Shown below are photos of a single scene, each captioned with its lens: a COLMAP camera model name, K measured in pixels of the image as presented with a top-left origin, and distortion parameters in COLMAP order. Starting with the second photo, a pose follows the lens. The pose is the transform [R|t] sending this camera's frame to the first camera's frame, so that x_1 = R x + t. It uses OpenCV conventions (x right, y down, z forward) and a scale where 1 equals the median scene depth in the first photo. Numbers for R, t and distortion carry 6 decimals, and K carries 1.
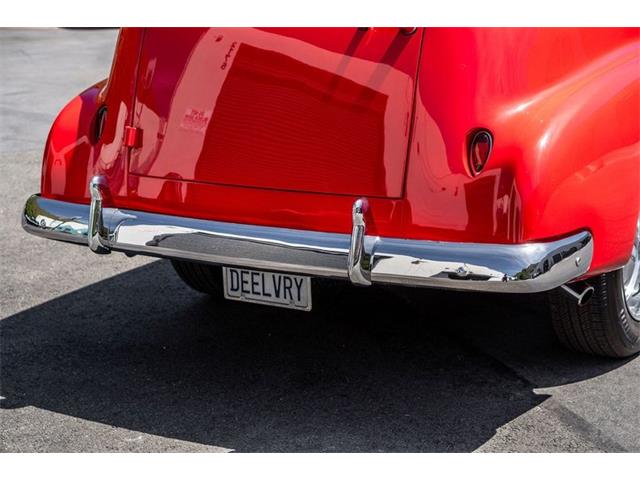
lens RADIAL K [[1299.1, 0, 320.0], [0, 1299.1, 240.0], [0, 0, 1]] dist [-0.049346, -0.154364]
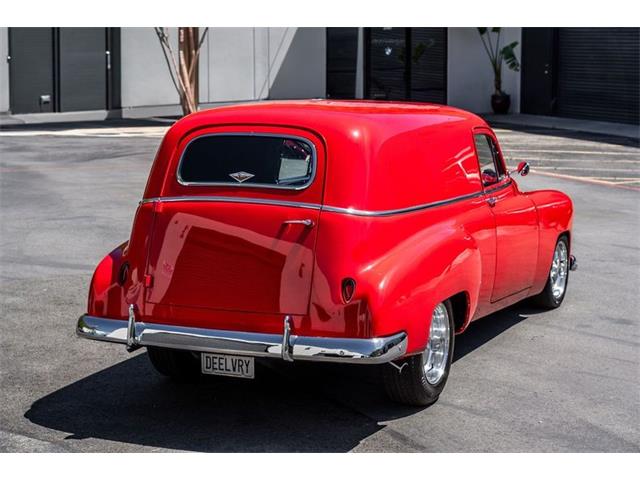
lens RADIAL K [[1299.1, 0, 320.0], [0, 1299.1, 240.0], [0, 0, 1]] dist [-0.049346, -0.154364]
pose [[0.987681, 0.003534, 0.156438, -0.200533], [0.011037, 0.995681, -0.092178, 0.030765], [-0.156088, 0.092769, 0.983377, -0.809073]]
